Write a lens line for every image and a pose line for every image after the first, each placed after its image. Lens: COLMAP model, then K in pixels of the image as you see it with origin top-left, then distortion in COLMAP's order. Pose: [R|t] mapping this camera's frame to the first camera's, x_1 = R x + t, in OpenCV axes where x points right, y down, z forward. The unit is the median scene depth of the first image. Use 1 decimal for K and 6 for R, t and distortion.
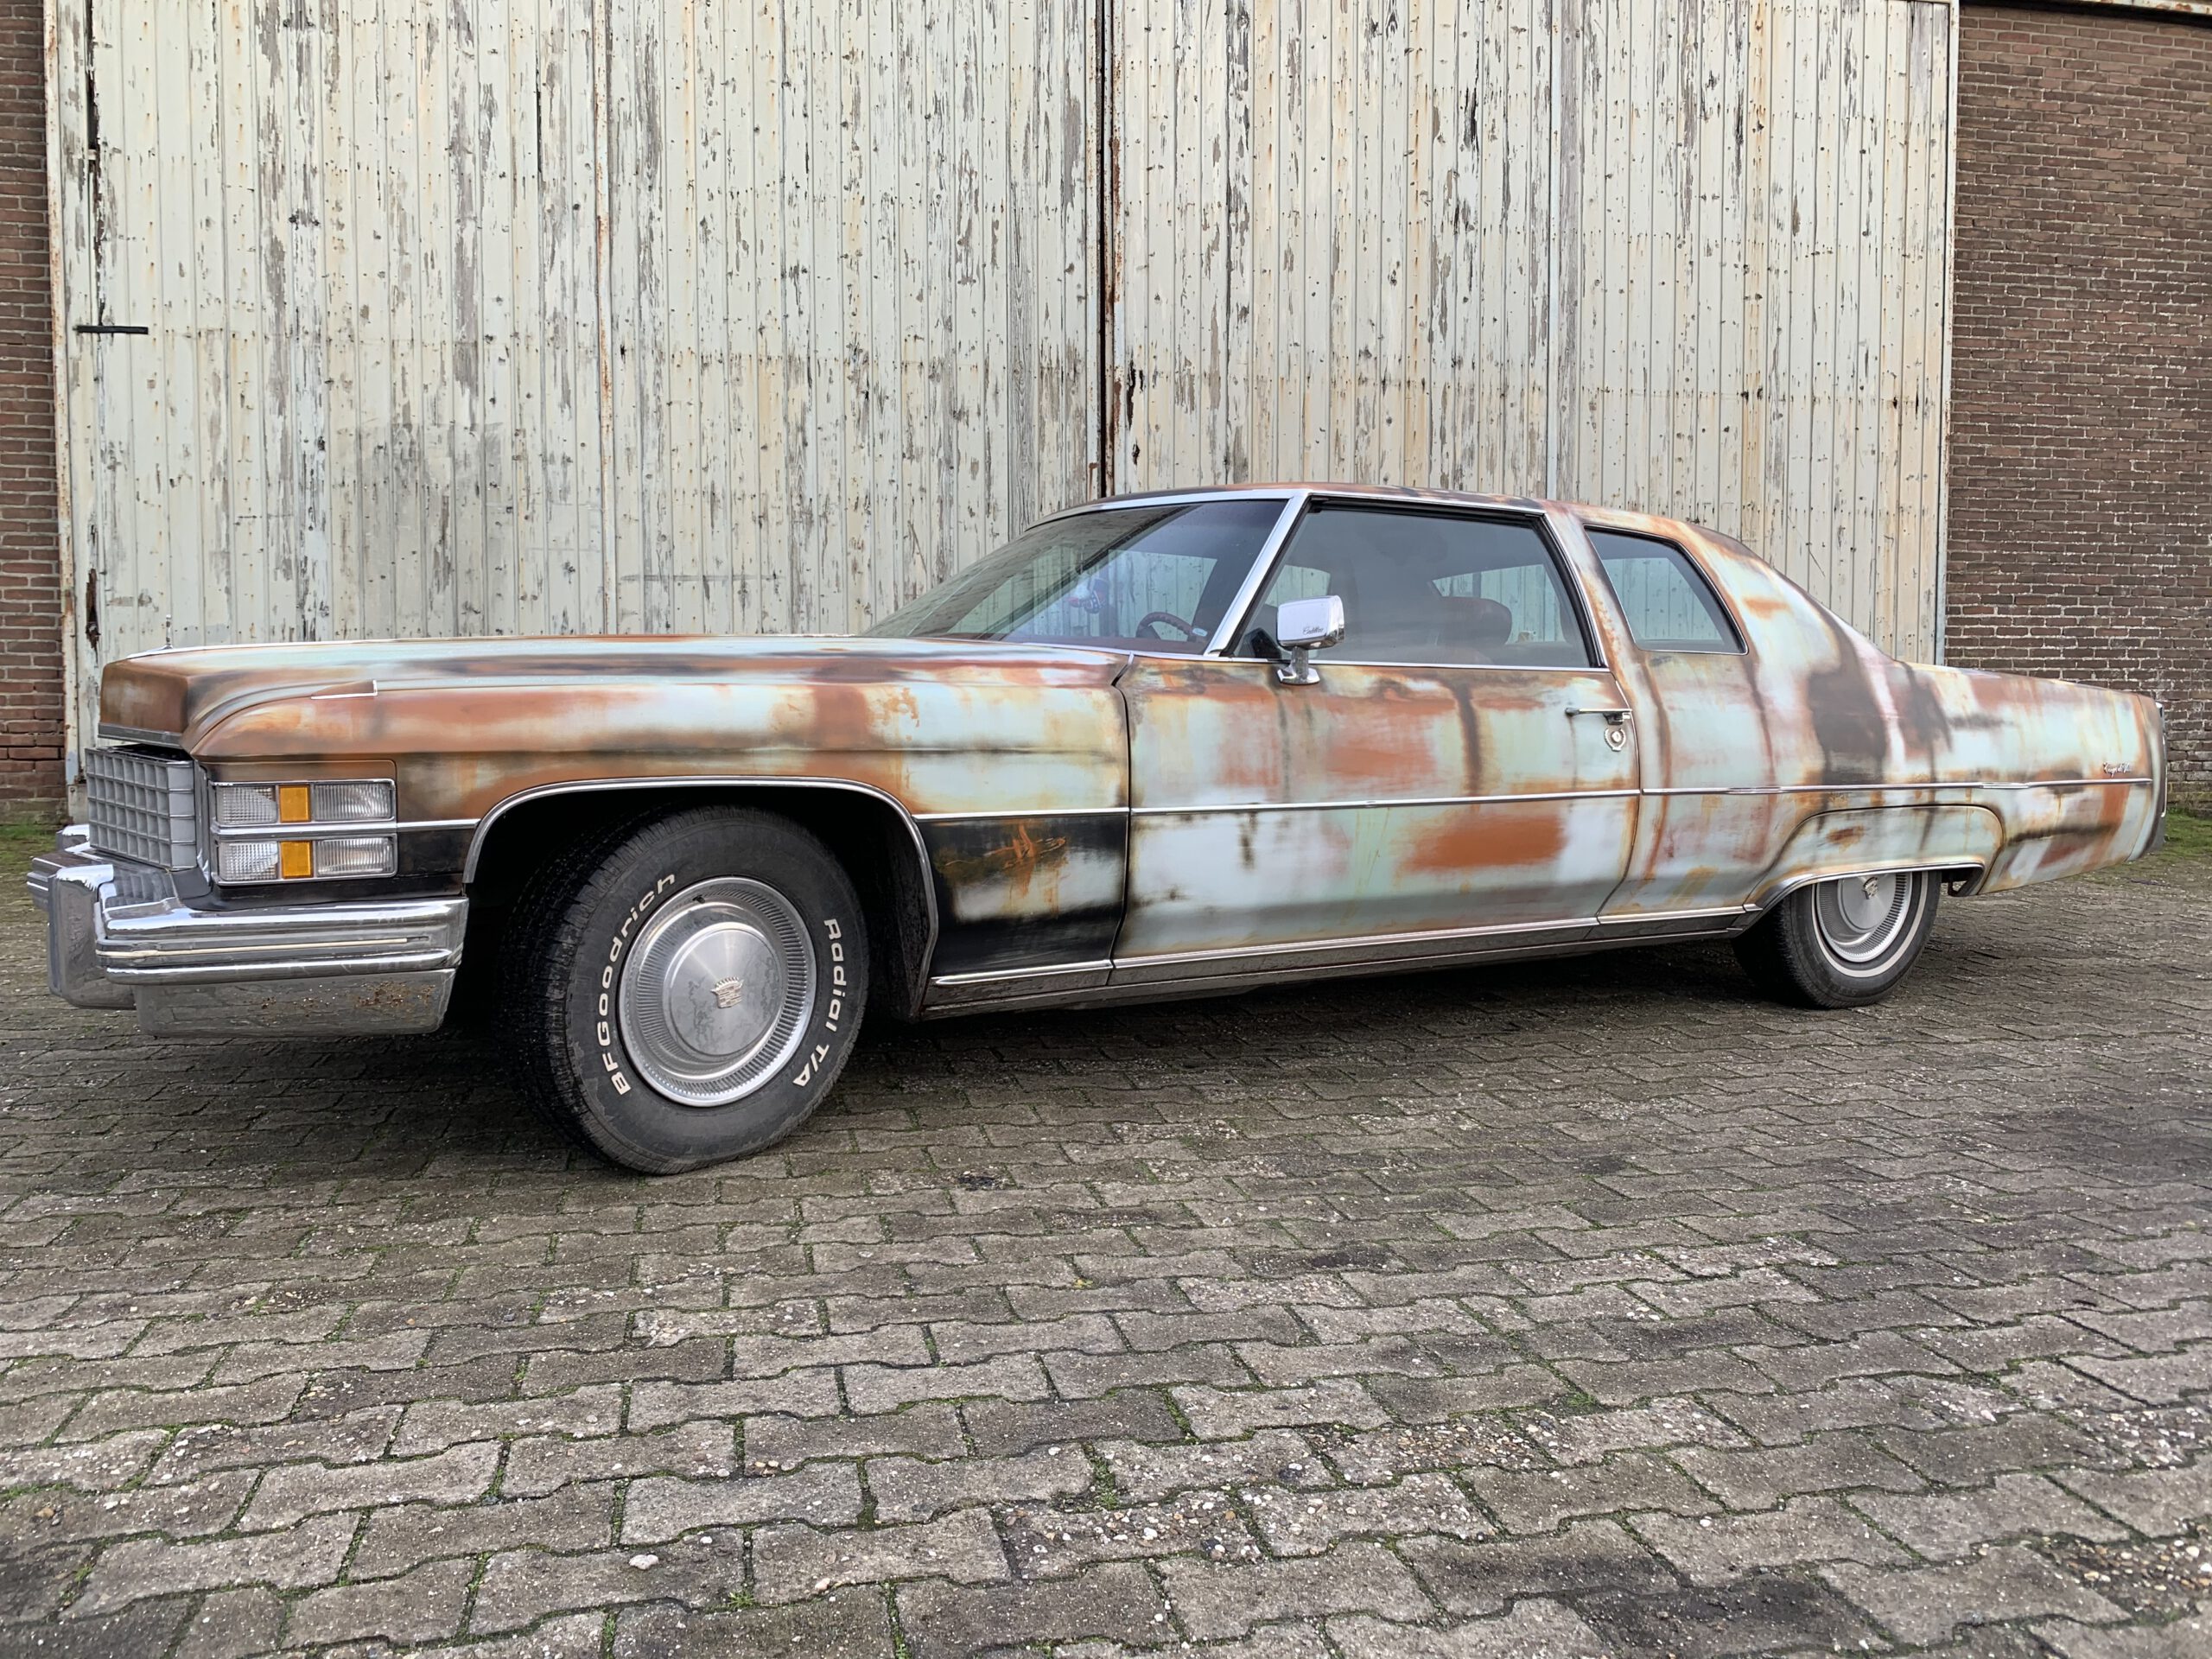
lens RADIAL K [[1704.3, 0, 1182.2], [0, 1704.3, 851.3], [0, 0, 1]] dist [0.012901, -0.009861]
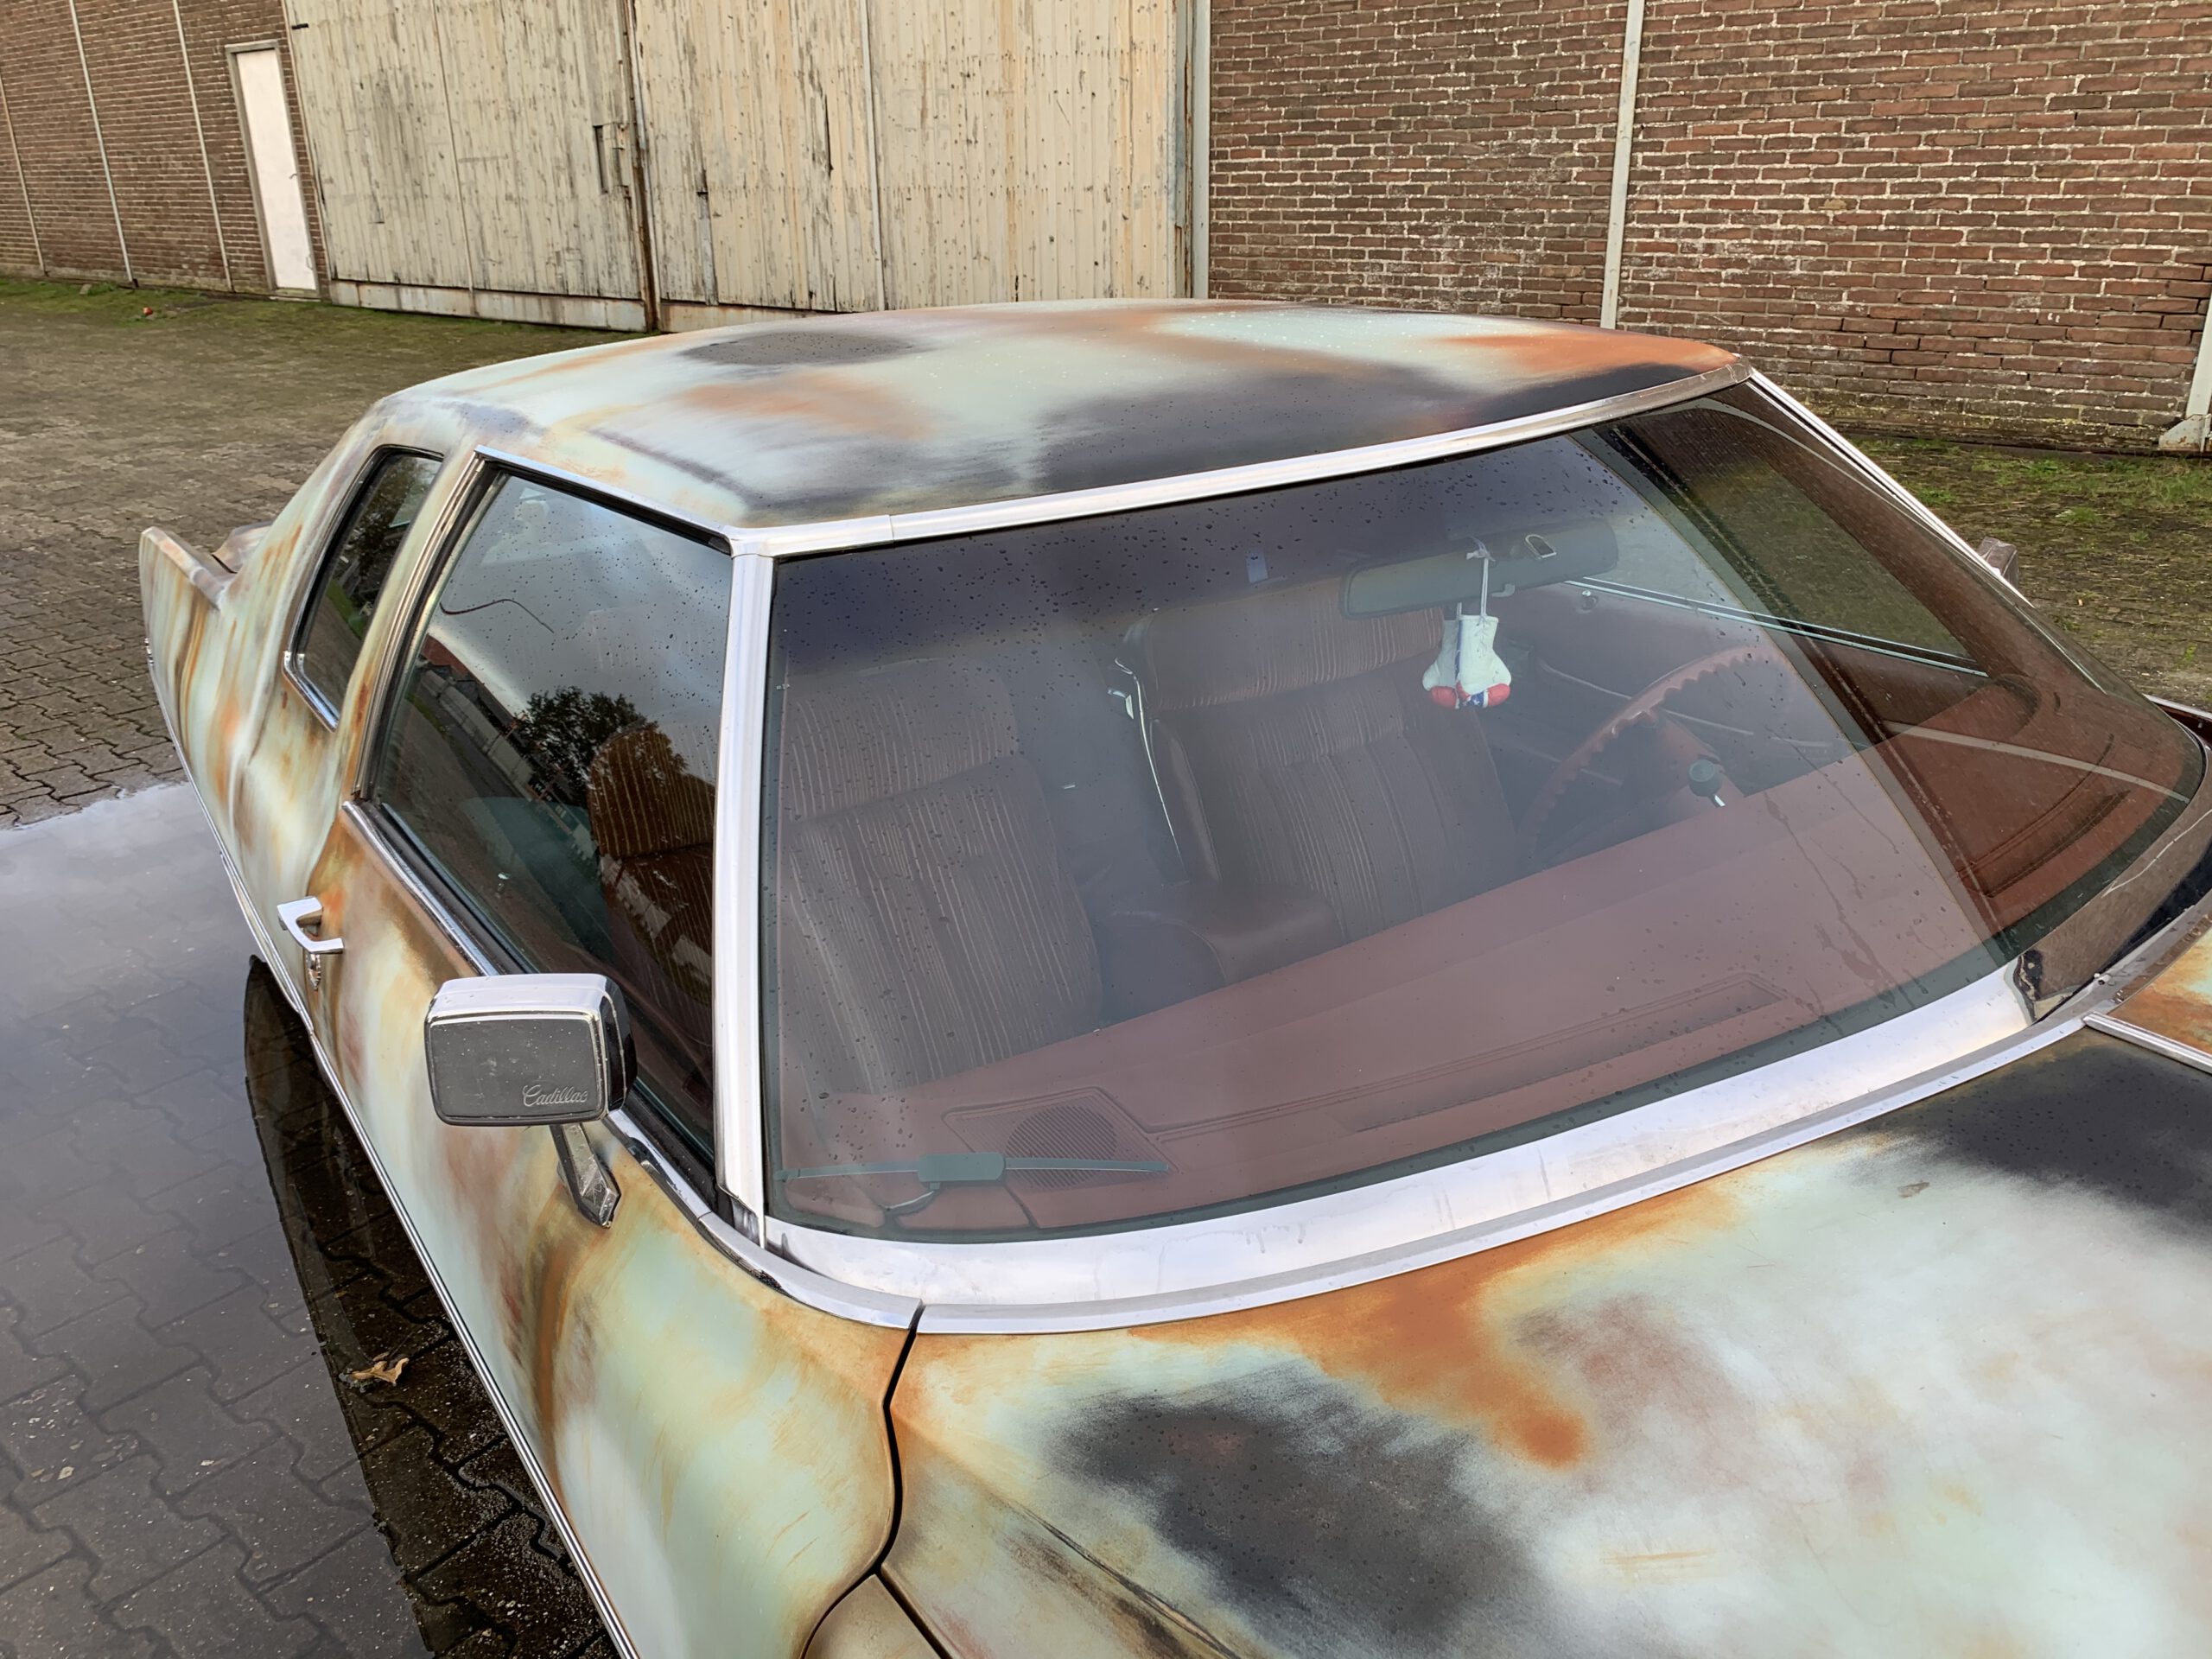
lens RADIAL K [[1714.1, 0, 1105.5], [0, 1714.1, 812.7], [0, 0, 1]] dist [-0.041254, 0.070735]
pose [[0.619004, 0.276850, -0.734974, 1.369460], [-0.030318, 0.943537, 0.329877, -0.124277], [0.784802, -0.181912, 0.592447, 0.394776]]
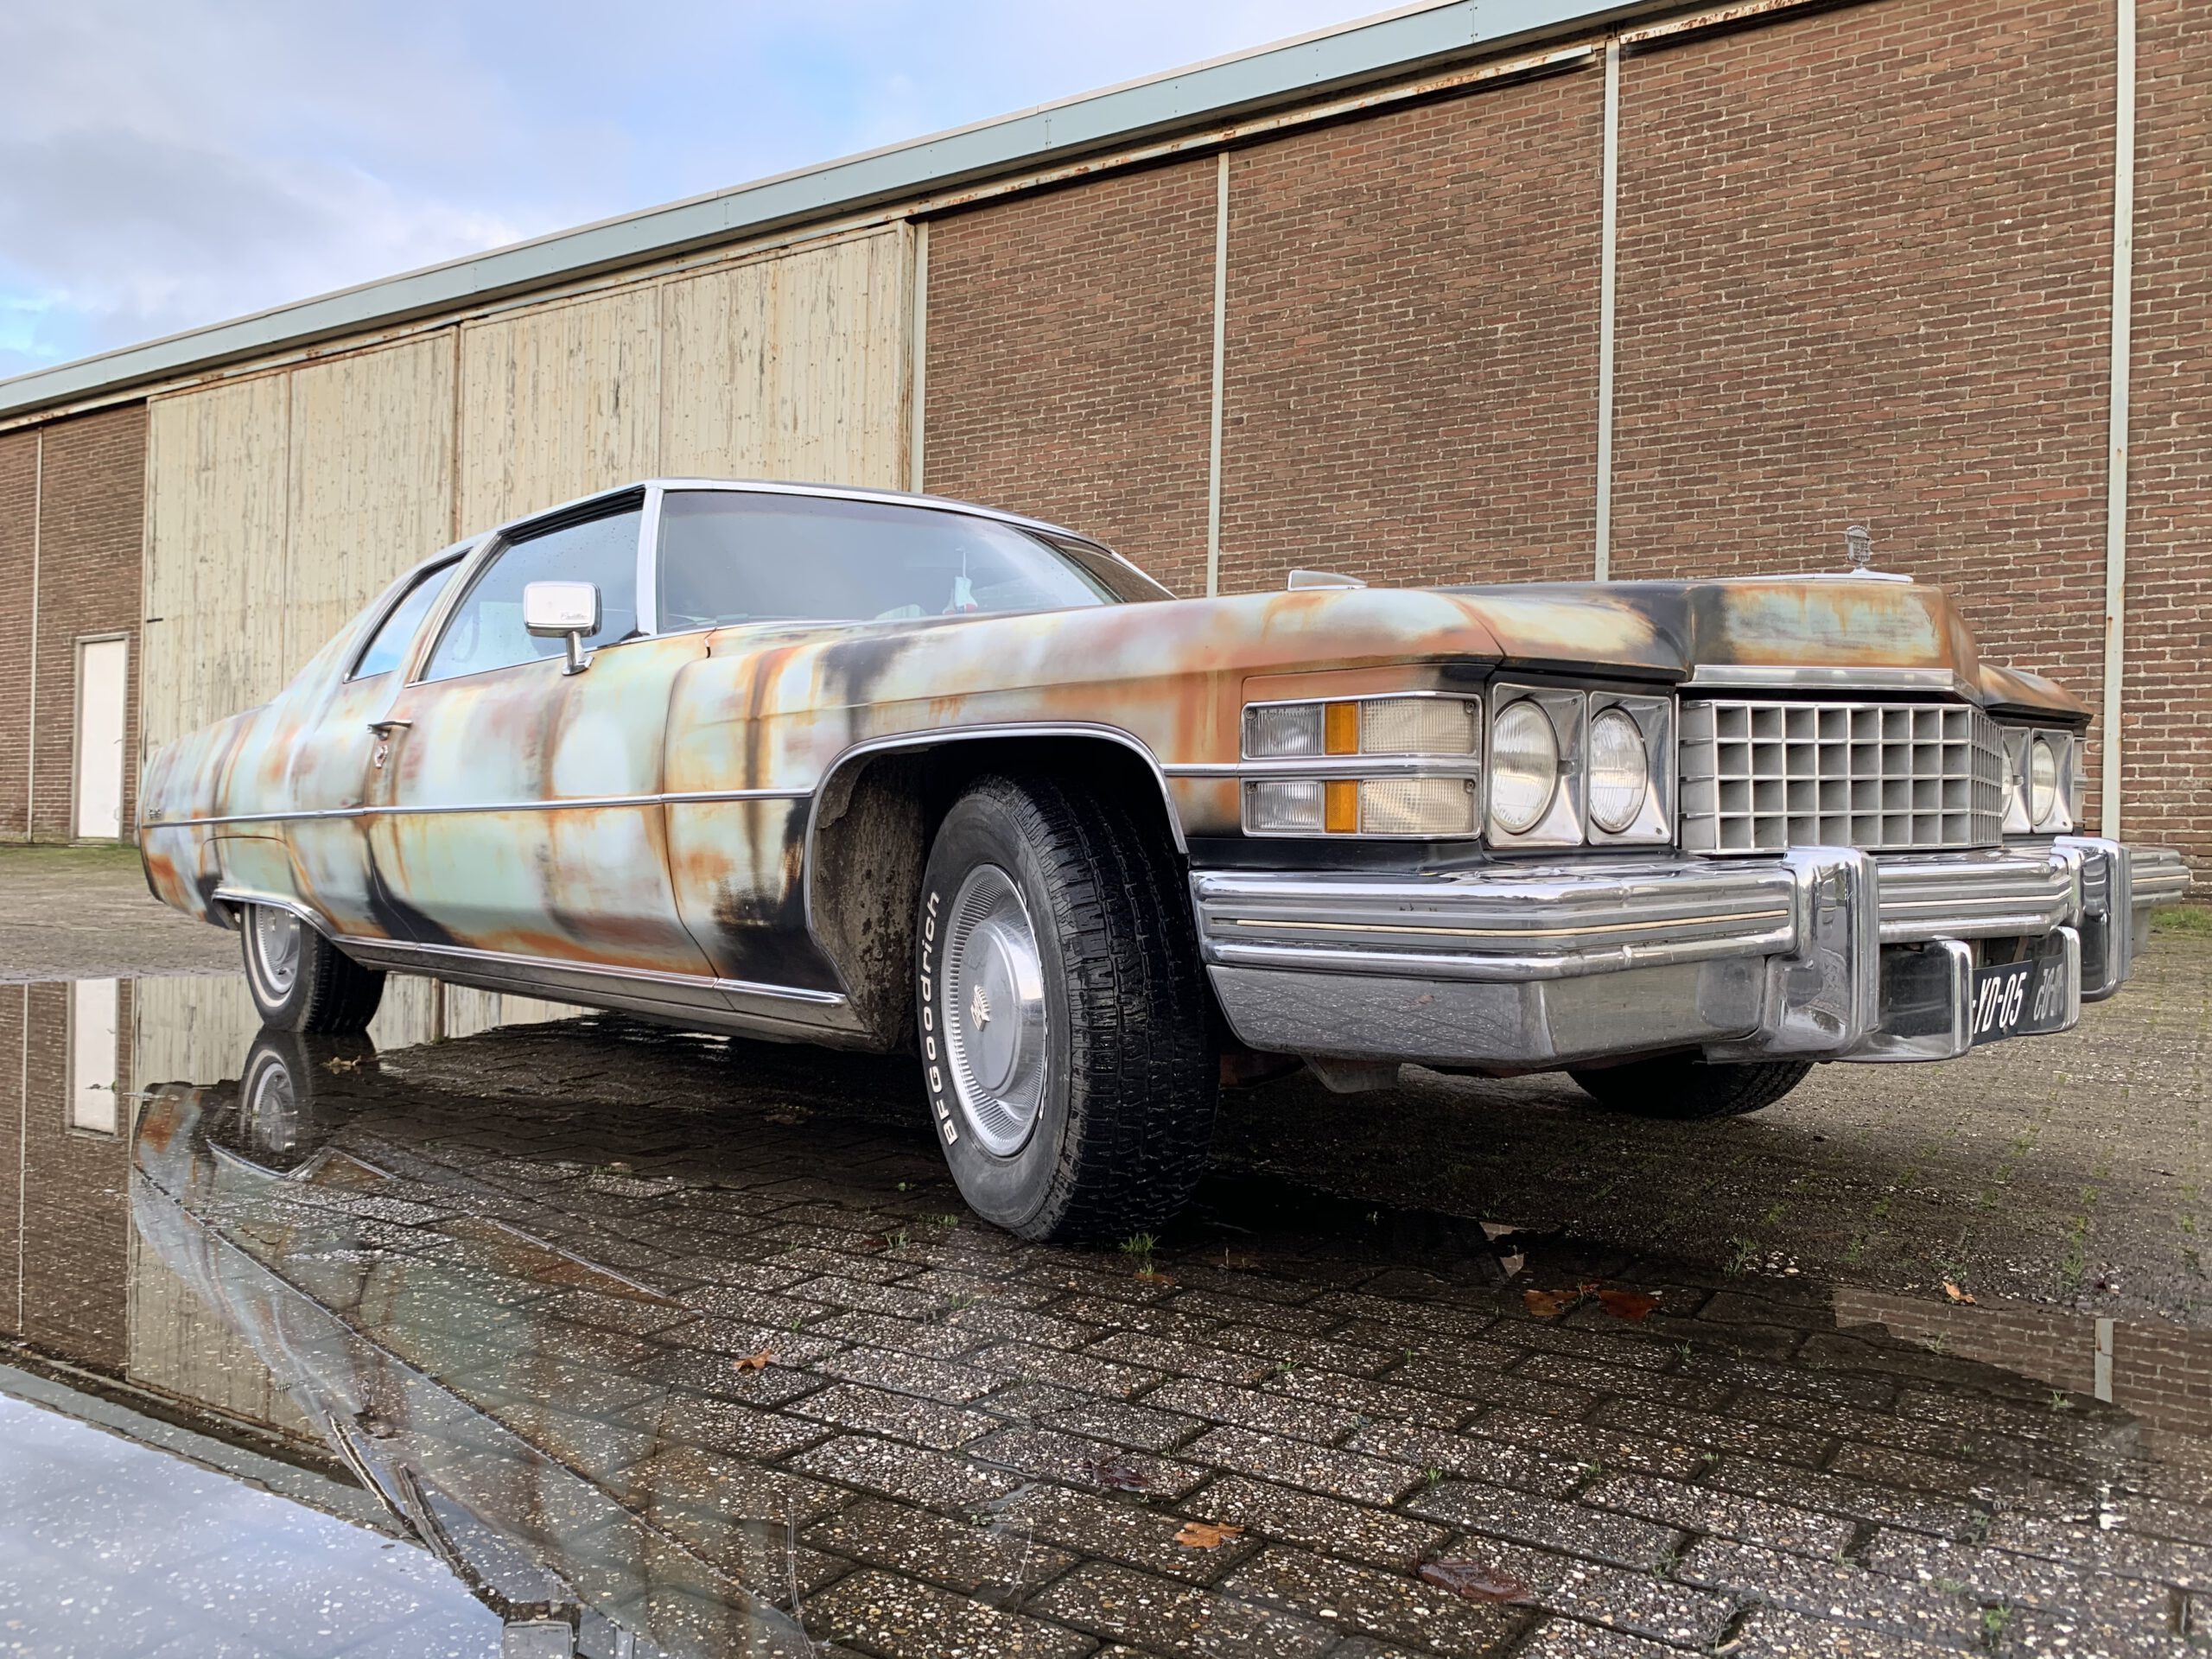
lens RADIAL K [[1696.8, 0, 1089.8], [0, 1696.8, 845.1], [0, 0, 1]] dist [0.006695, -0.000242]
pose [[0.721992, 0.013131, -0.691777, 1.580795], [-0.061324, 0.997099, -0.045077, 0.005607], [0.689178, 0.074968, 0.720703, 0.253677]]
